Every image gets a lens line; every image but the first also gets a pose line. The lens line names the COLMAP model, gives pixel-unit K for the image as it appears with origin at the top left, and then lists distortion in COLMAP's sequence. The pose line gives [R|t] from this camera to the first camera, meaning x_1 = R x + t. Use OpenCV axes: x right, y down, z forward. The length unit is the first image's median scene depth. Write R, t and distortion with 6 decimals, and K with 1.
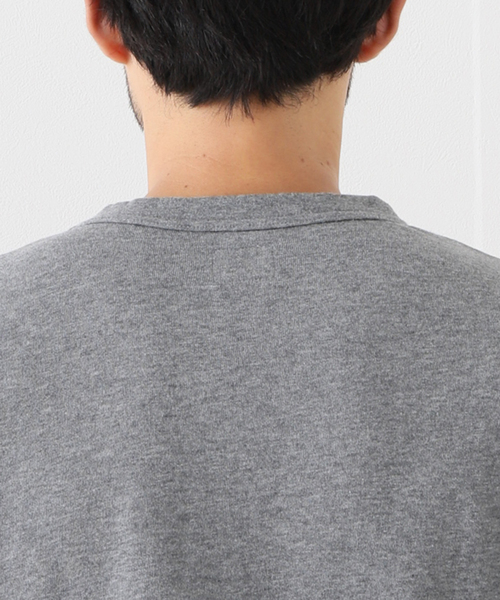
lens RADIAL K [[2244.7, 0, 249.1], [0, 2244.7, 299.2], [0, 0, 1]] dist [-0.127219, 0.000000]
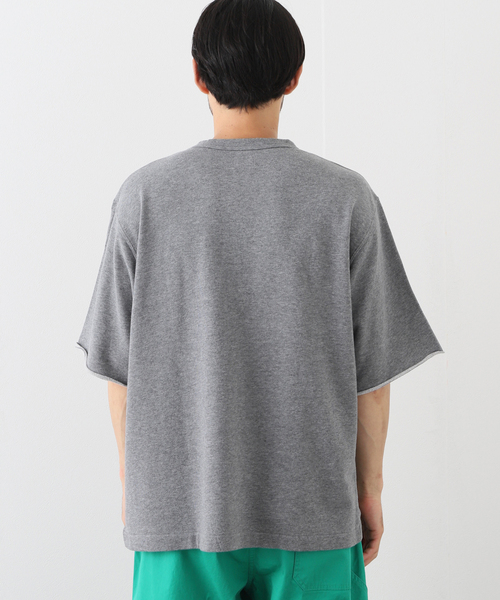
lens RADIAL K [[2244.7, 0, 250.6], [0, 2244.7, 300.0], [0, 0, 1]] dist [-0.127219, 0.000000]
pose [[0.994953, 0.018332, -0.098656, 0.311402], [-0.016219, 0.999623, 0.022173, 0.105065], [0.099026, -0.020461, 0.994875, -2.034330]]
